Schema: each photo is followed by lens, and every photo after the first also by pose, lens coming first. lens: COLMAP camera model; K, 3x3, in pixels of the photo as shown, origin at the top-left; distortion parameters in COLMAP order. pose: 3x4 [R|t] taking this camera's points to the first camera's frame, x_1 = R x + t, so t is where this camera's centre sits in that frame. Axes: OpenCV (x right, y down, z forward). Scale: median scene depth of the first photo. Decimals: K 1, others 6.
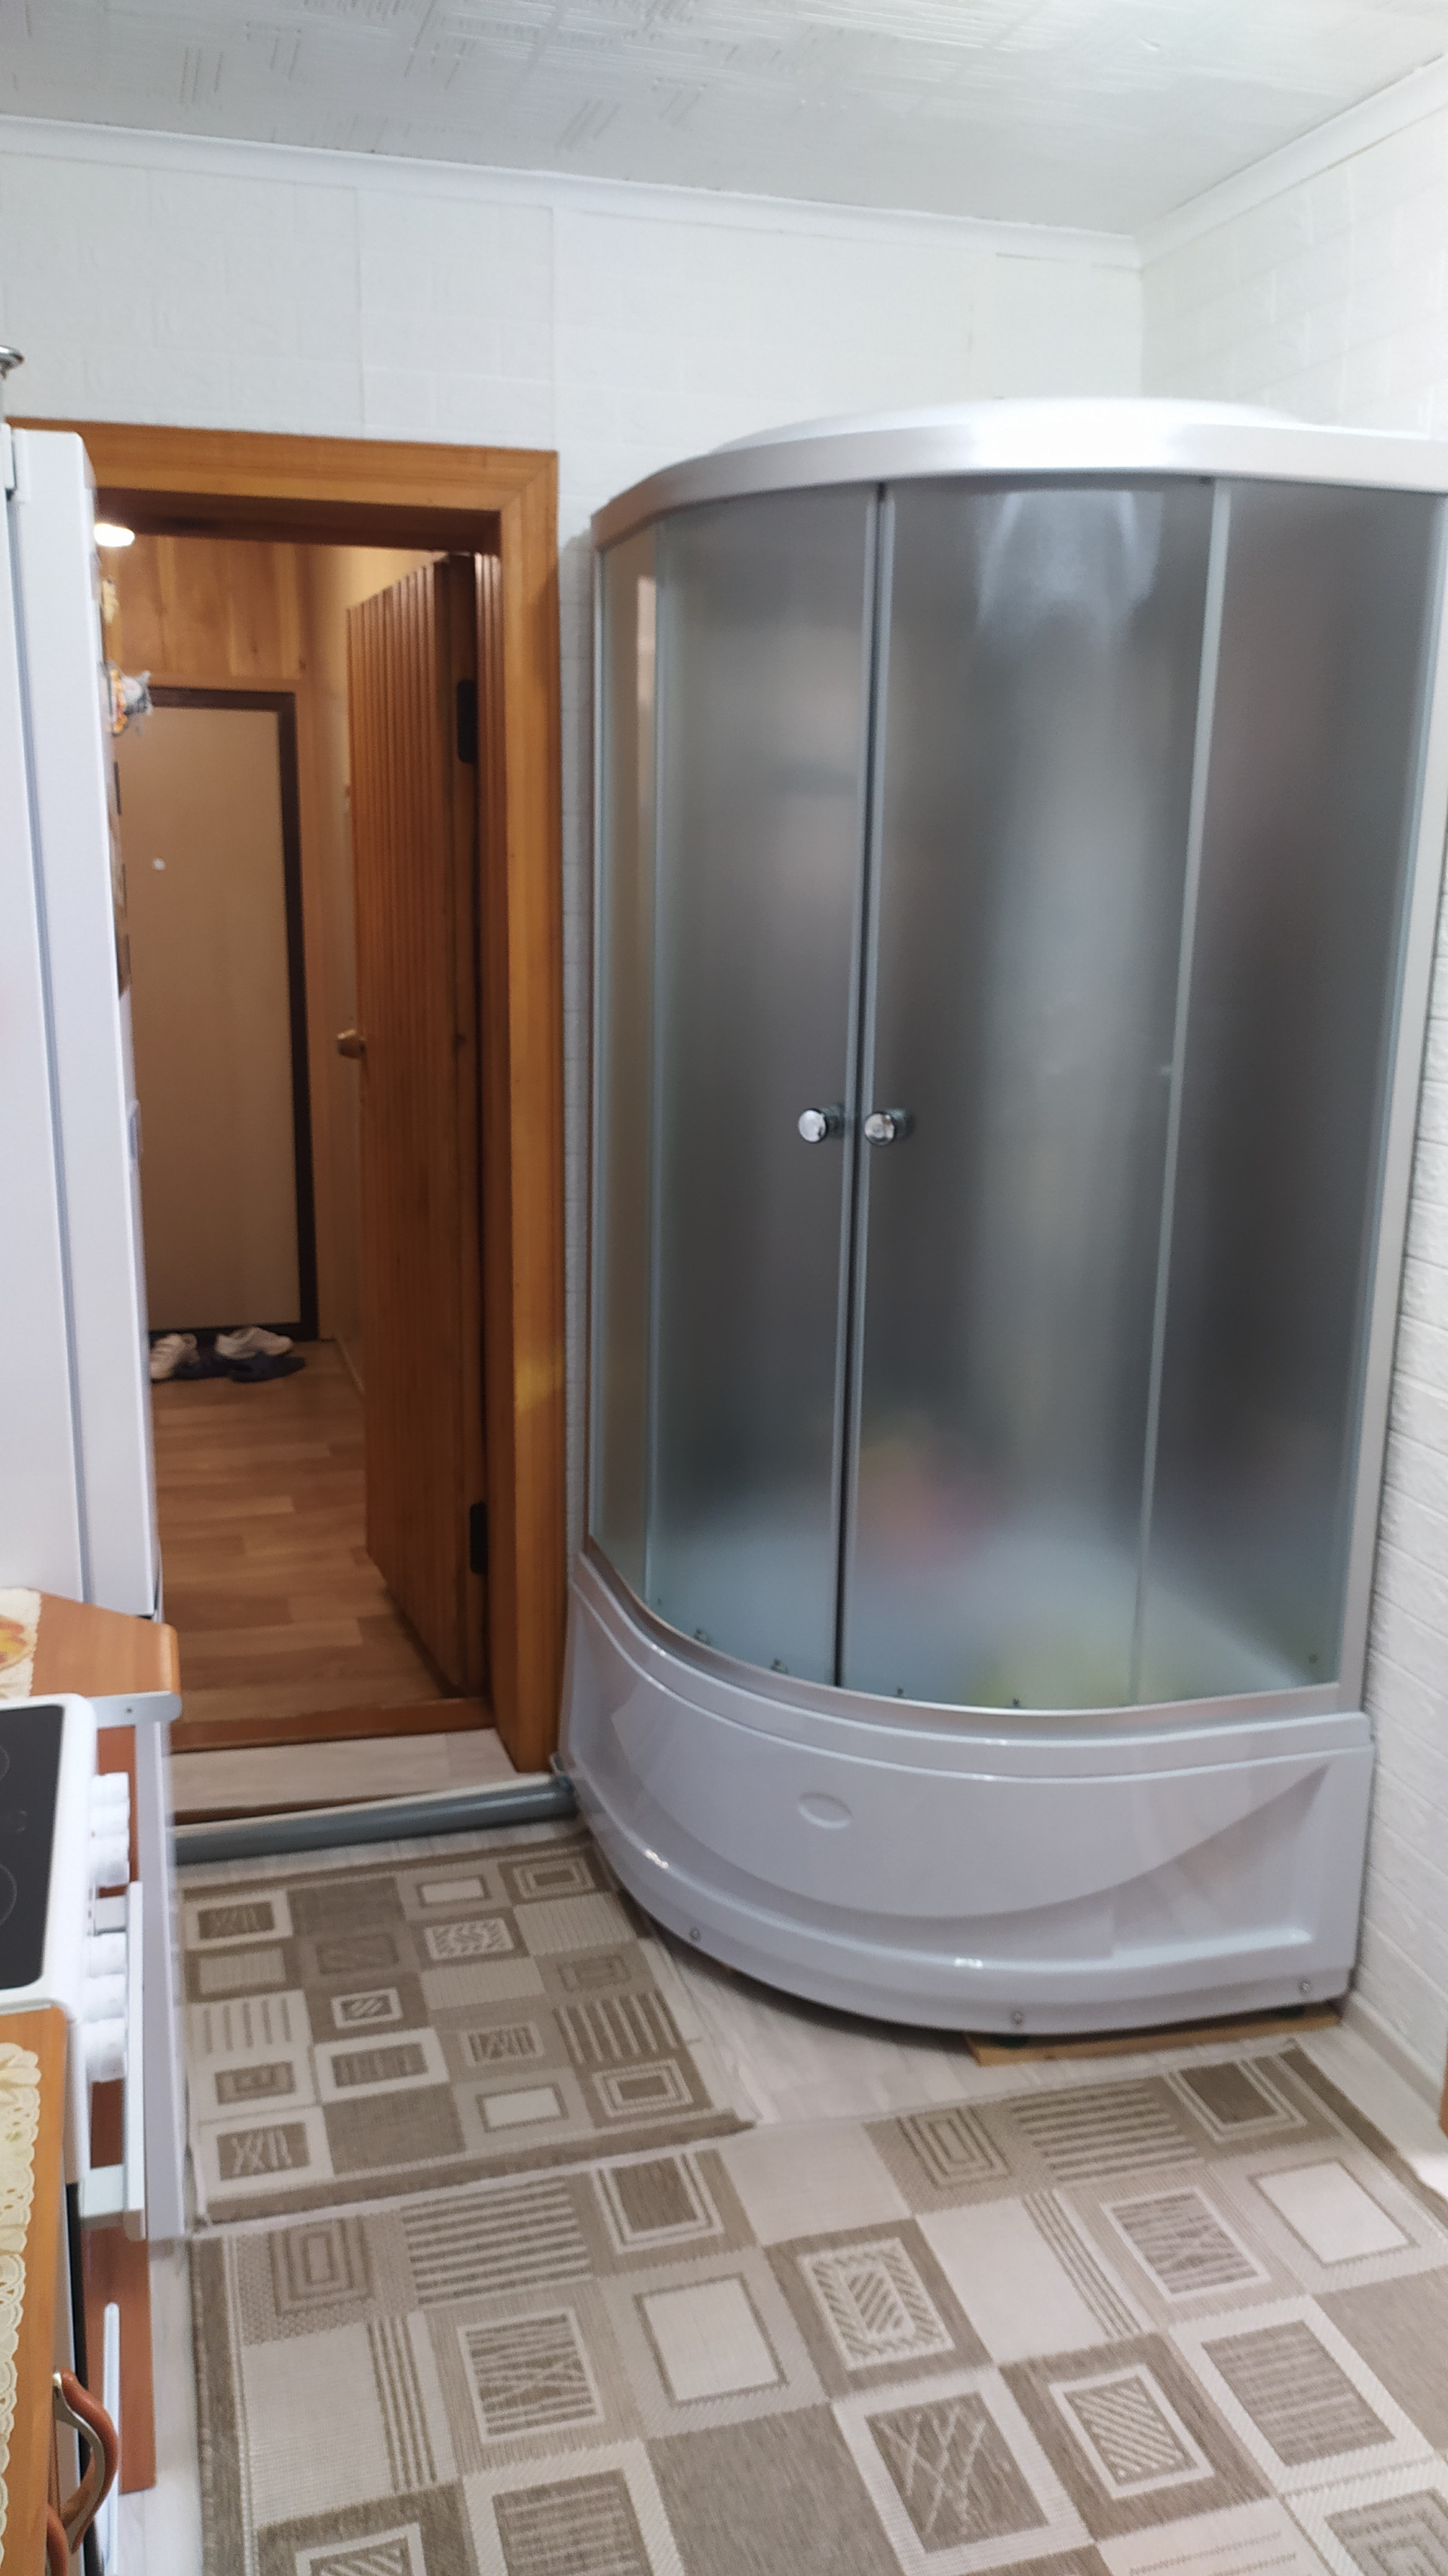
lens RADIAL K [[1930.7, 0, 729.5], [0, 1930.7, 1311.8], [0, 0, 1]] dist [0.056629, -0.059997]
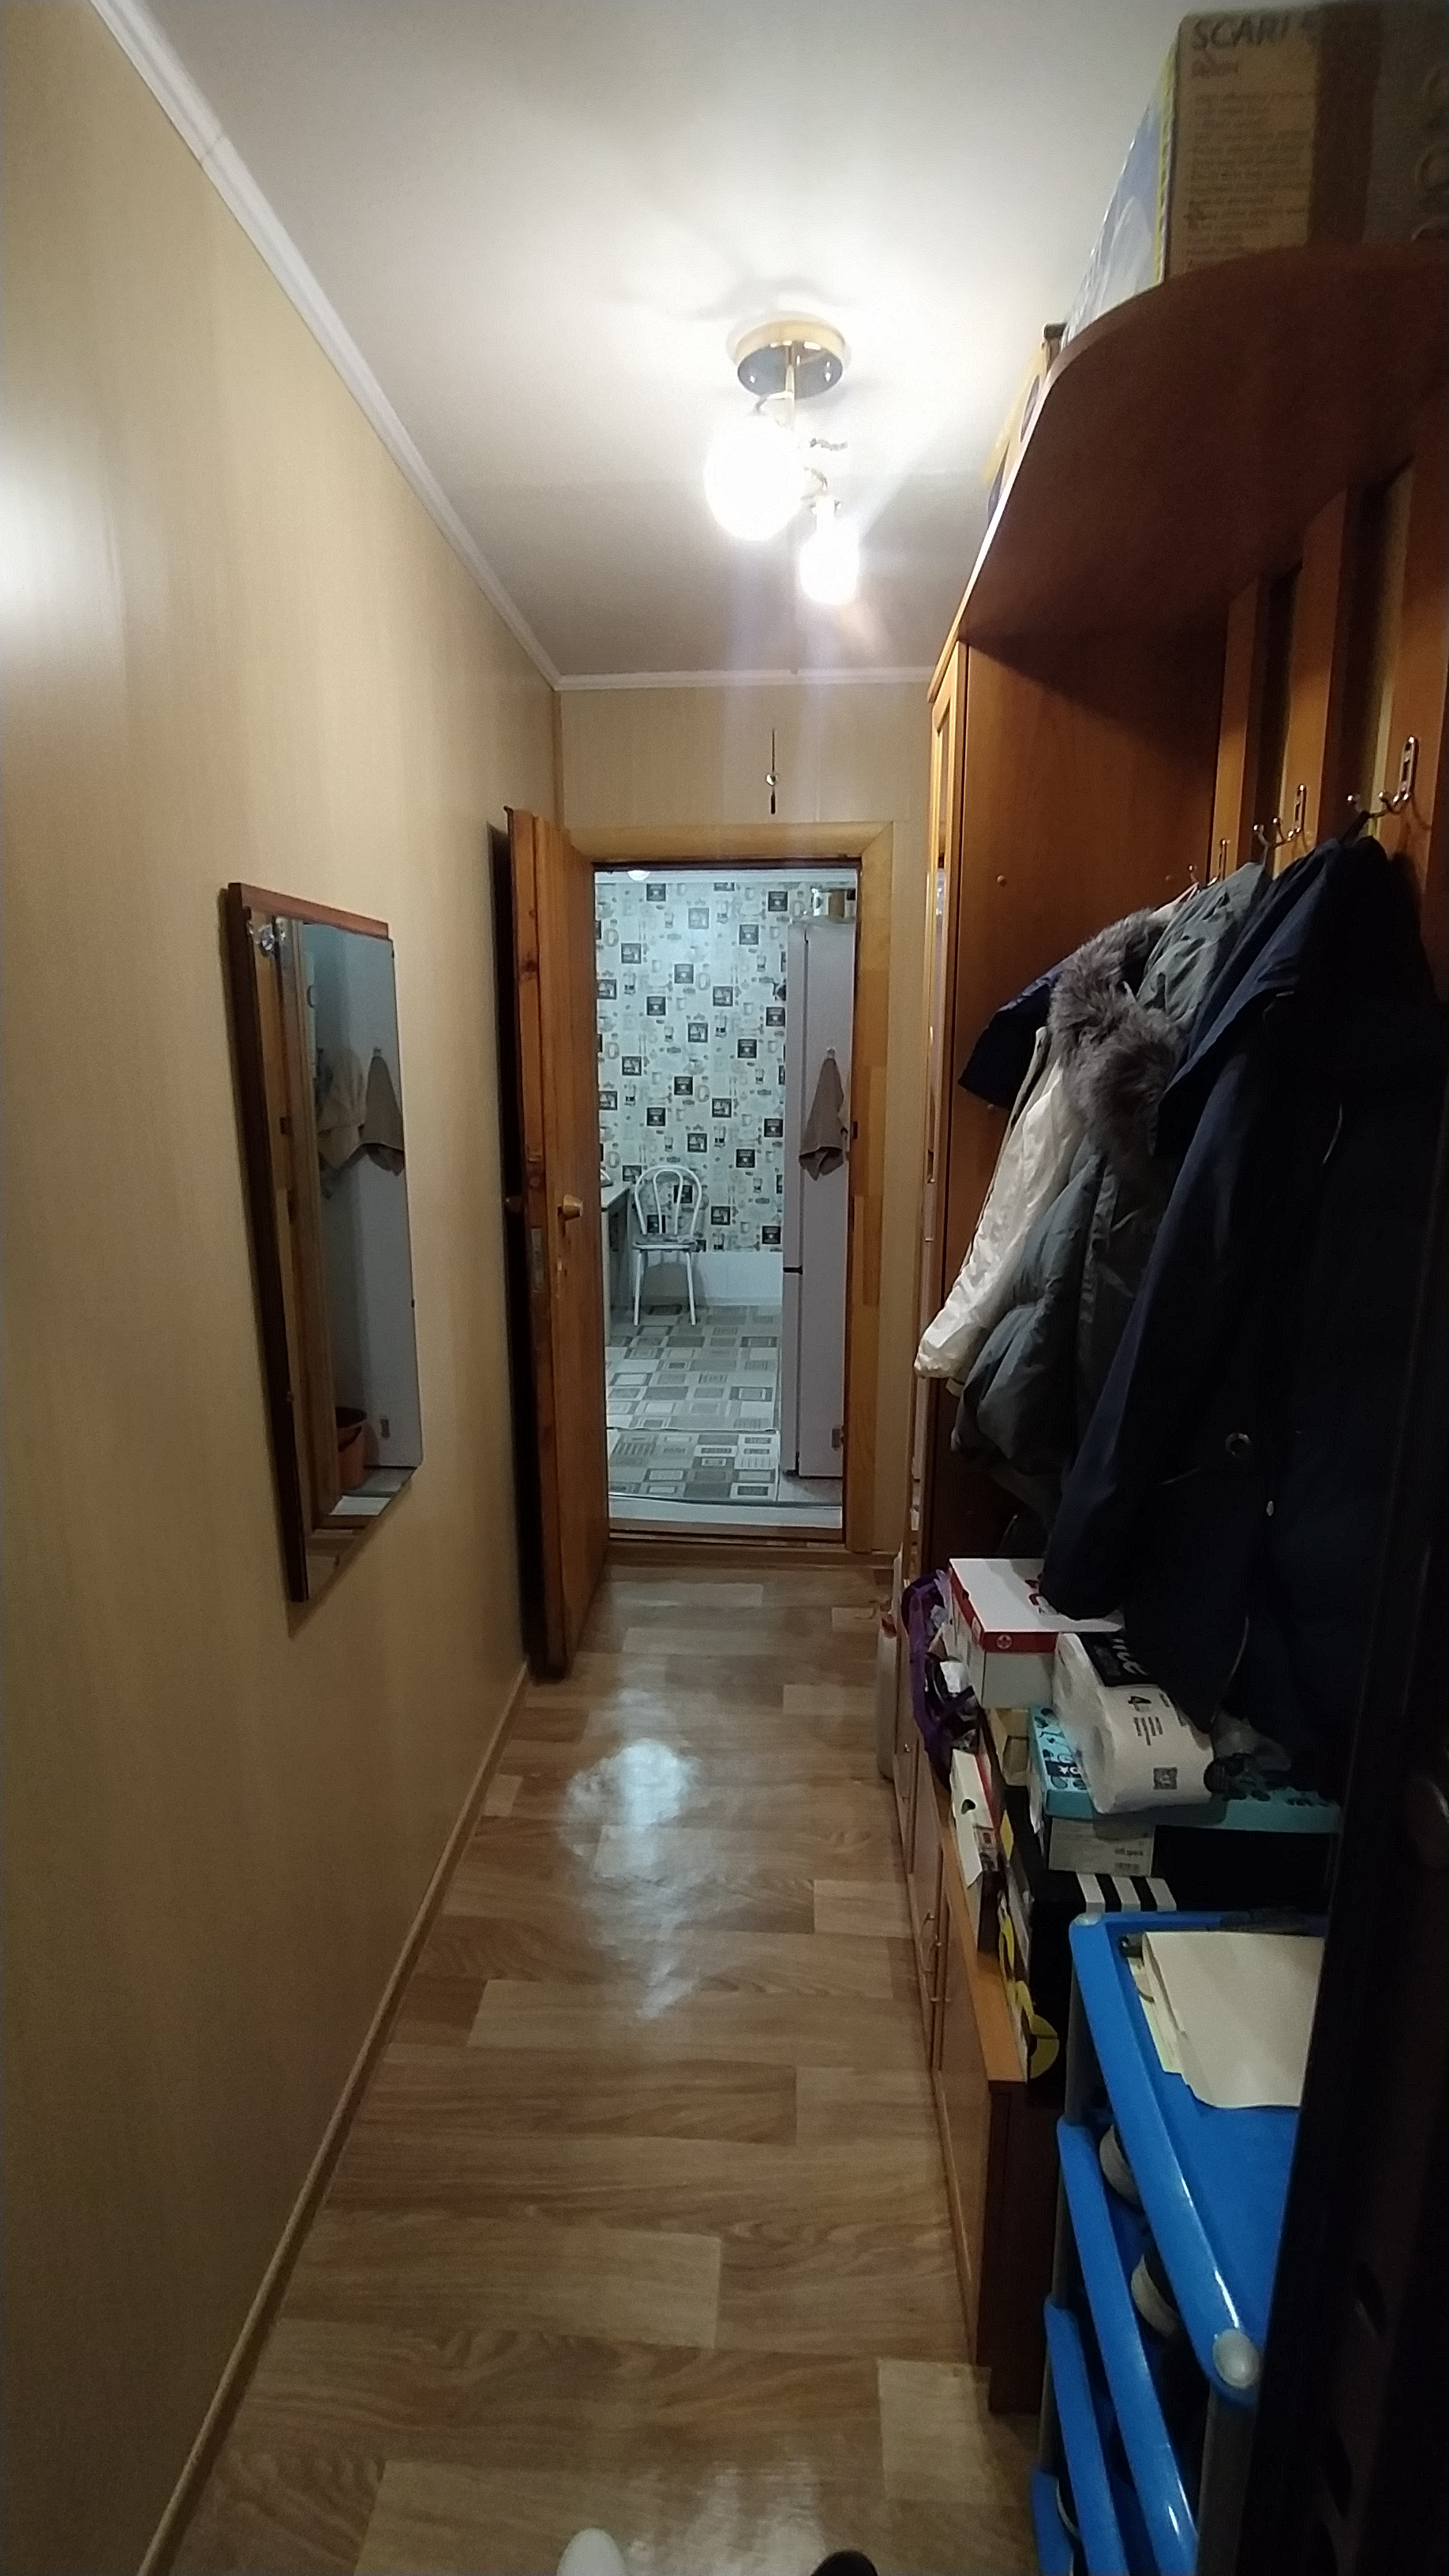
lens RADIAL K [[1219.0, 0, 732.9], [0, 1219.0, 1292.7], [0, 0, 1]] dist [-0.000781, -0.000006]
pose [[-0.938134, -0.085634, 0.335517, -0.894354], [0.065221, 0.907898, 0.414086, -0.658935], [-0.340075, 0.410351, -0.846145, 2.734715]]
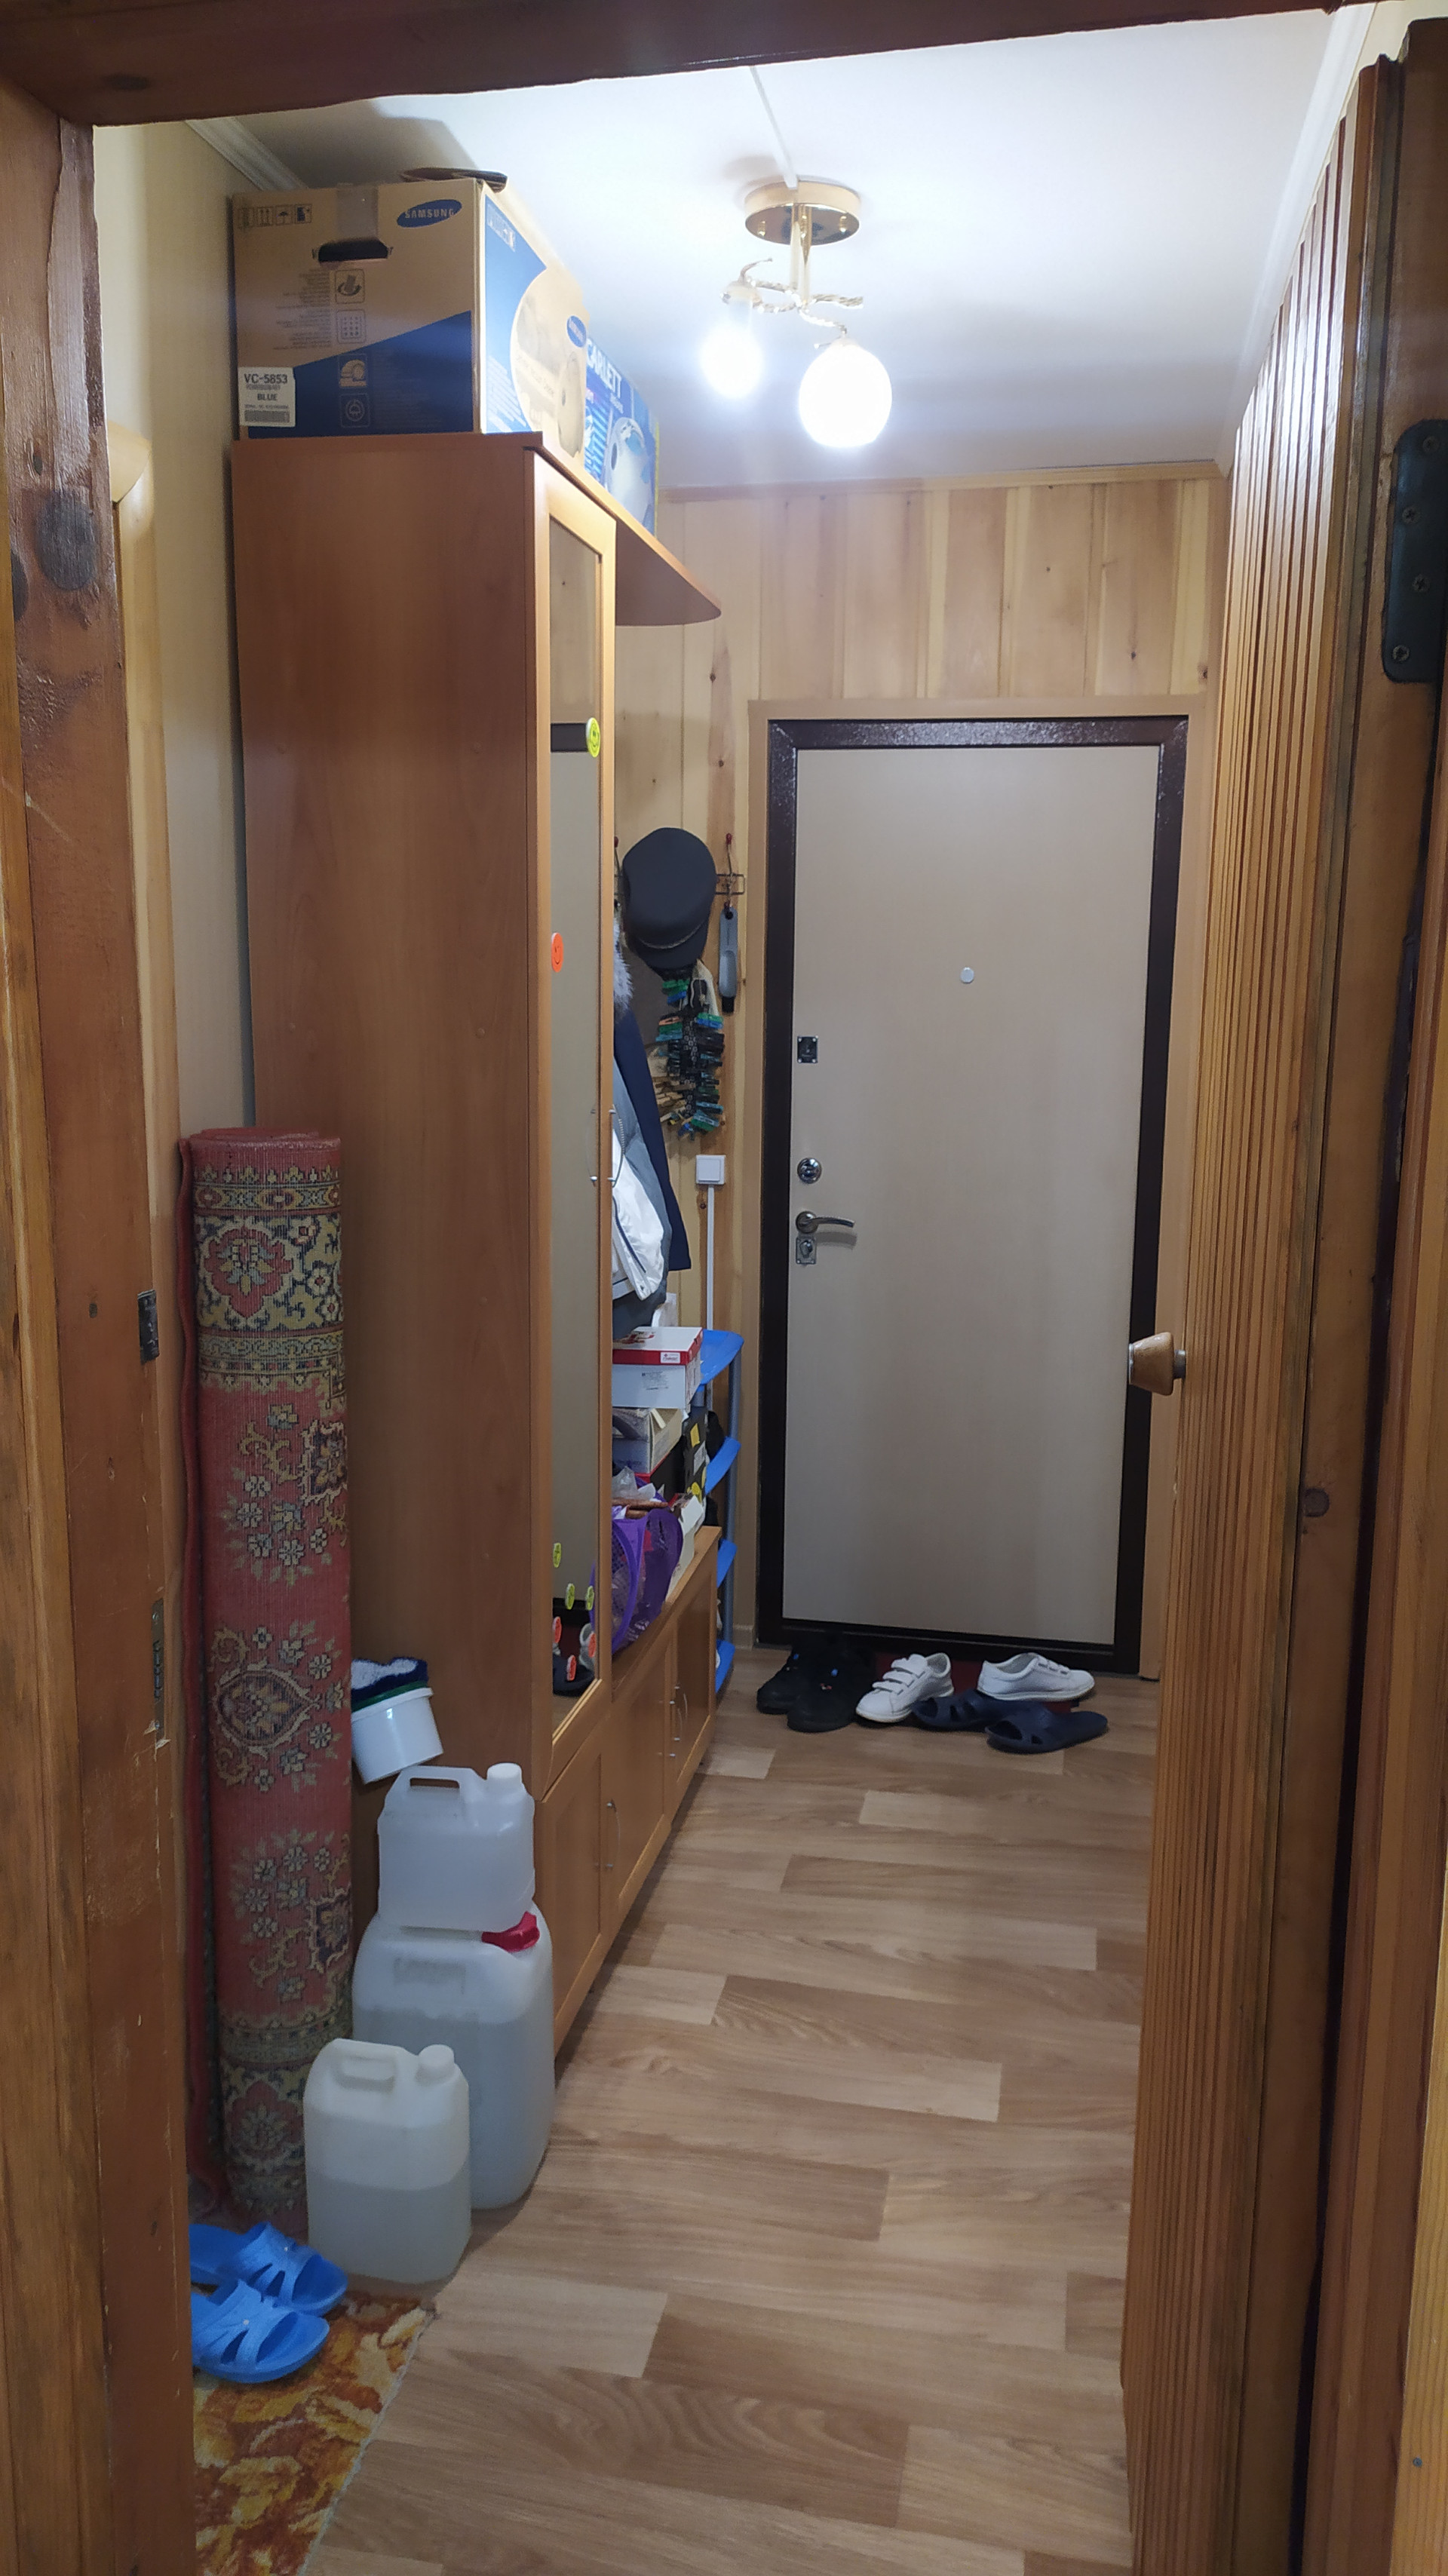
lens RADIAL K [[1930.7, 0, 742.2], [0, 1930.7, 1289.2], [0, 0, 1]] dist [0.056629, -0.059997]
pose [[0.886443, 0.077502, -0.456303, -0.106000], [-0.104669, 0.993908, -0.034523, -0.218411], [0.450848, 0.078363, 0.889154, 0.913981]]
